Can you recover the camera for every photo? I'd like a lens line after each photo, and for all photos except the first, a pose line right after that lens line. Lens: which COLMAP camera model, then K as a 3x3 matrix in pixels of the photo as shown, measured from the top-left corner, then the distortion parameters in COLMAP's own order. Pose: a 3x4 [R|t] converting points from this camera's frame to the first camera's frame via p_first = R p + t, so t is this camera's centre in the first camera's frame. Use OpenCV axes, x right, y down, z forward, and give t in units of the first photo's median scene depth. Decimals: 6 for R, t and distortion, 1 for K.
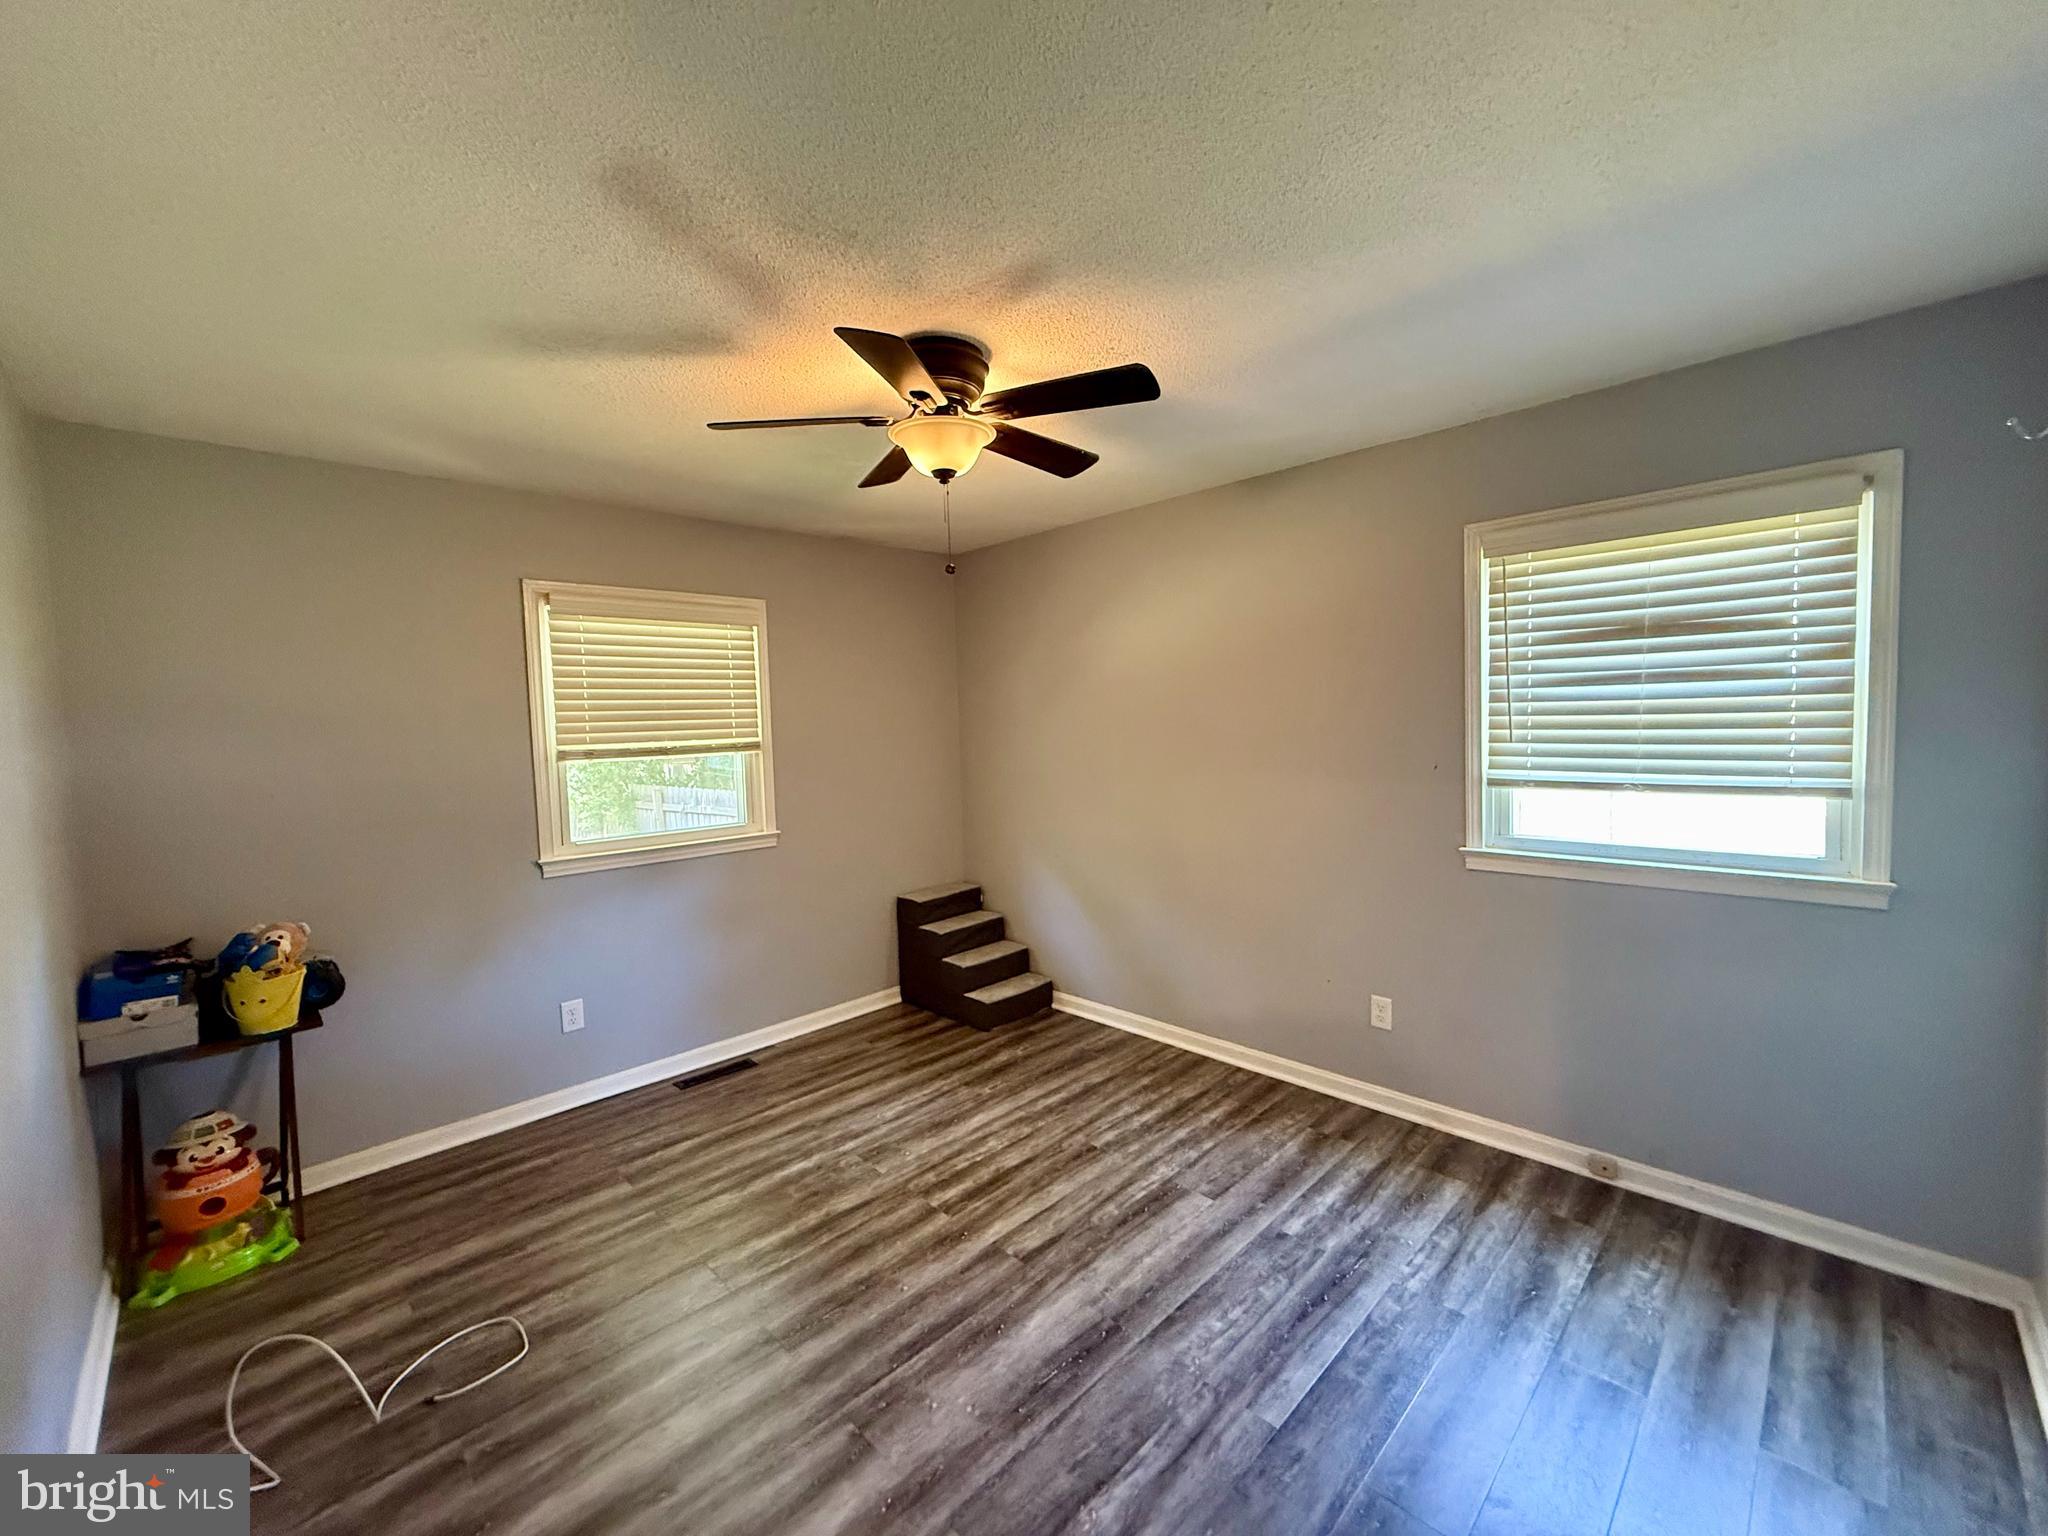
lens RADIAL K [[813.6, 0, 1018.7], [0, 813.6, 761.2], [0, 0, 1]] dist [0.000876, -0.000227]
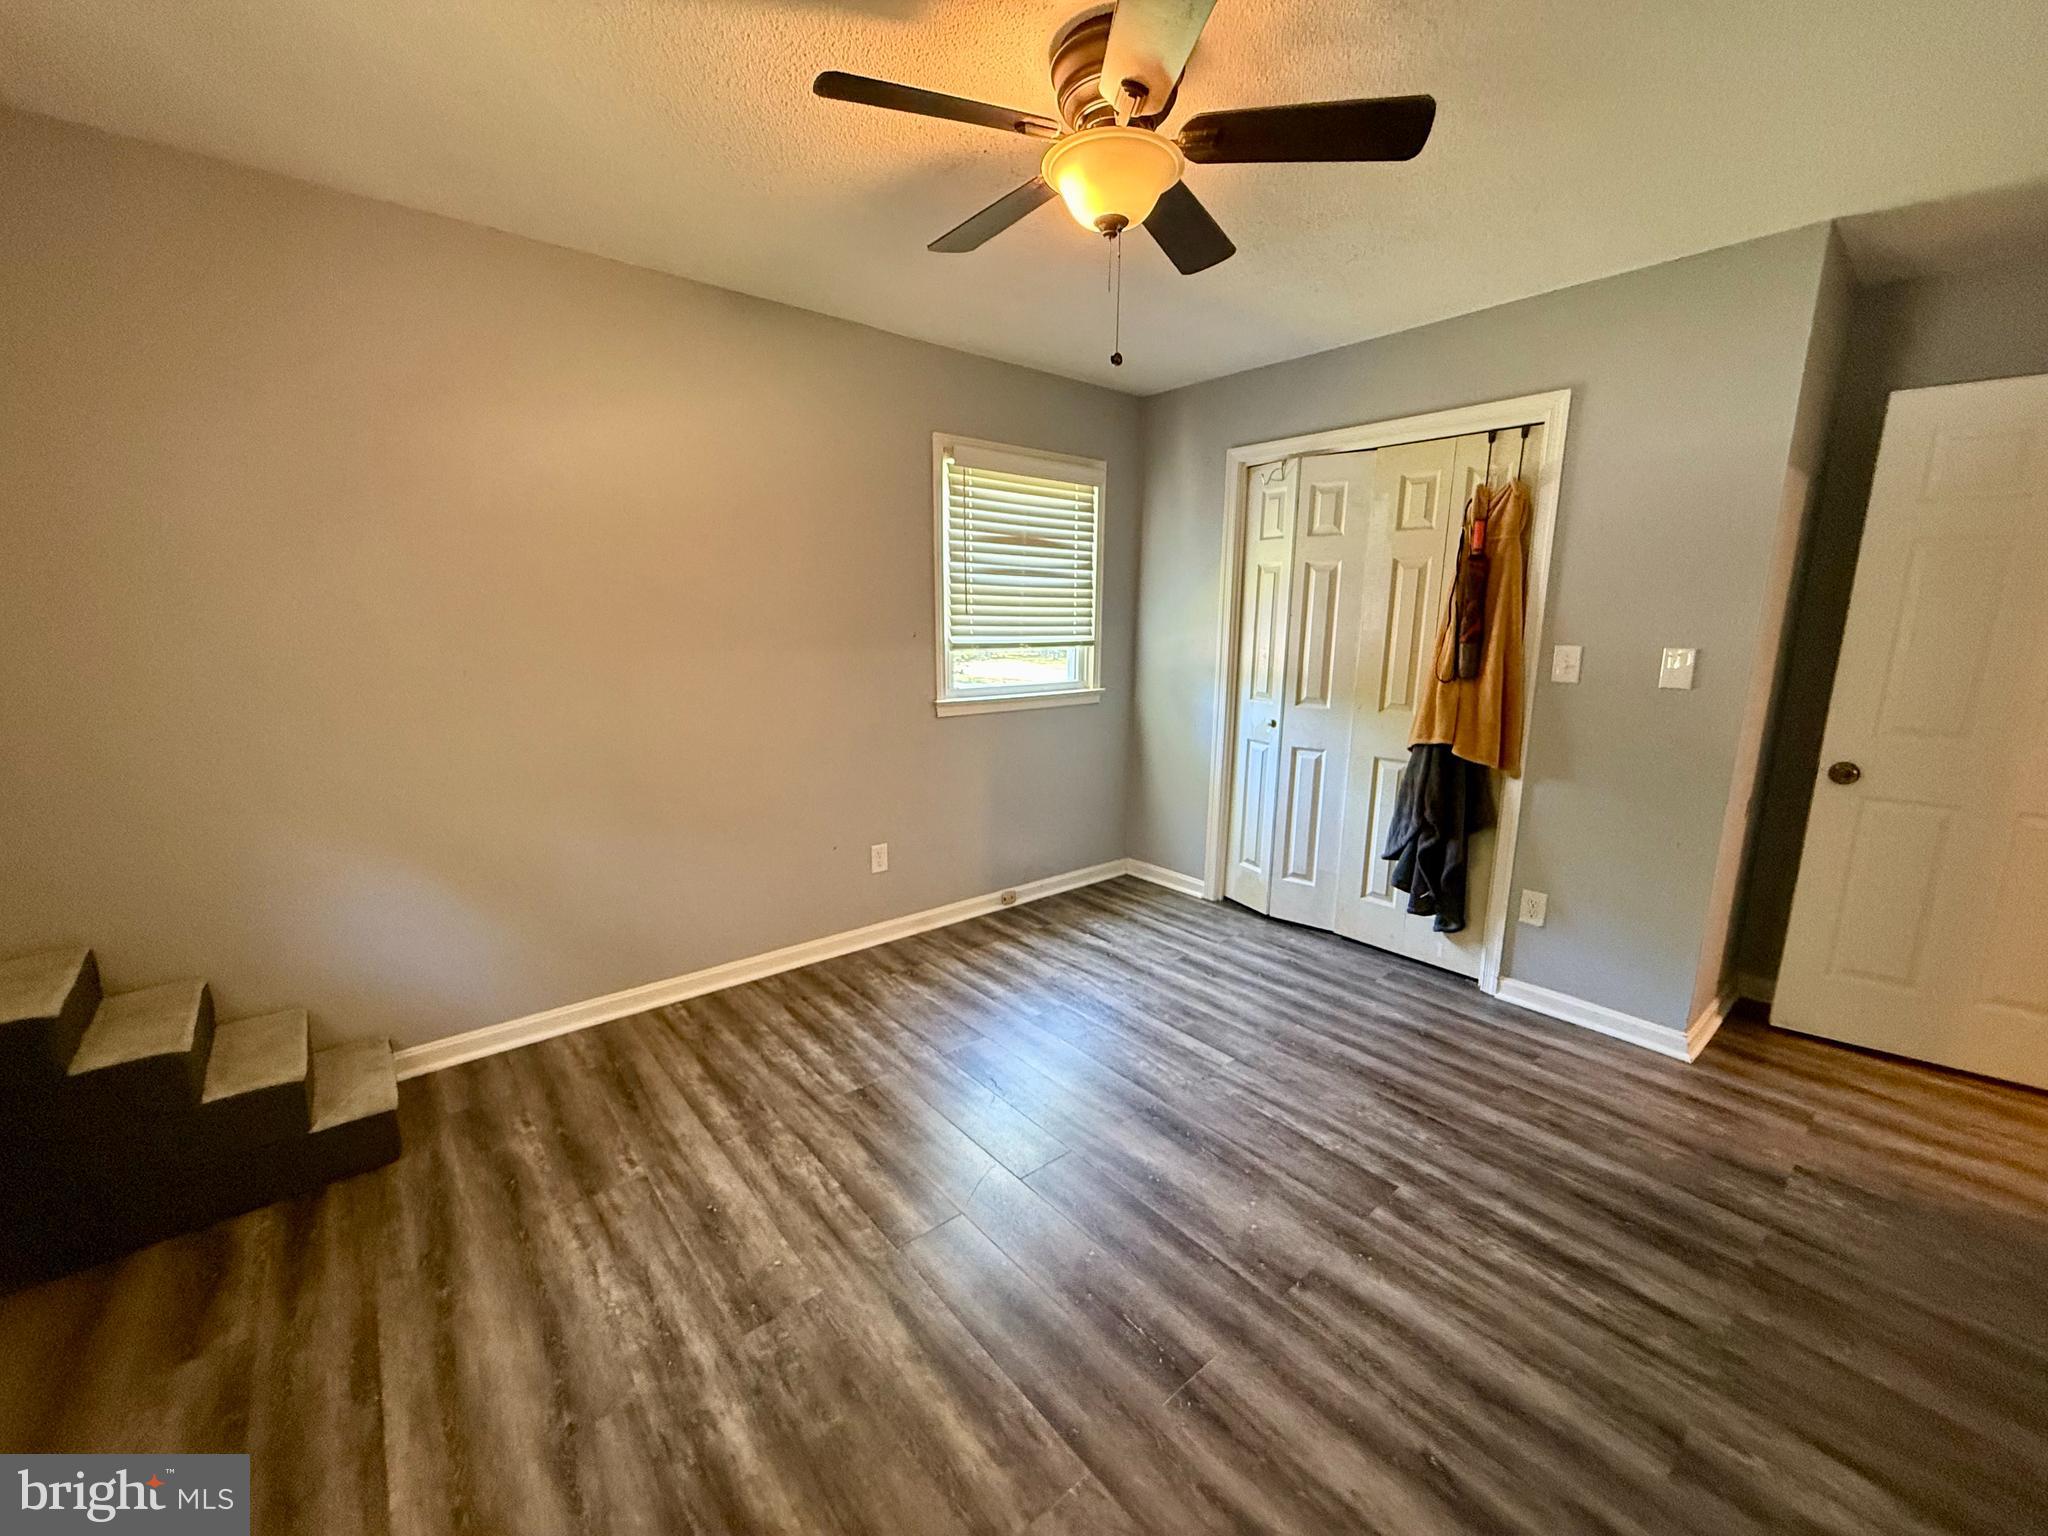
lens RADIAL K [[813.6, 0, 1017.6], [0, 813.6, 773.0], [0, 0, 1]] dist [0.000876, -0.000227]
pose [[0.082728, -0.159685, 0.983695, -0.698529], [0.041567, 0.986773, 0.156689, 0.025033], [-0.995705, 0.027926, 0.088271, 0.783259]]
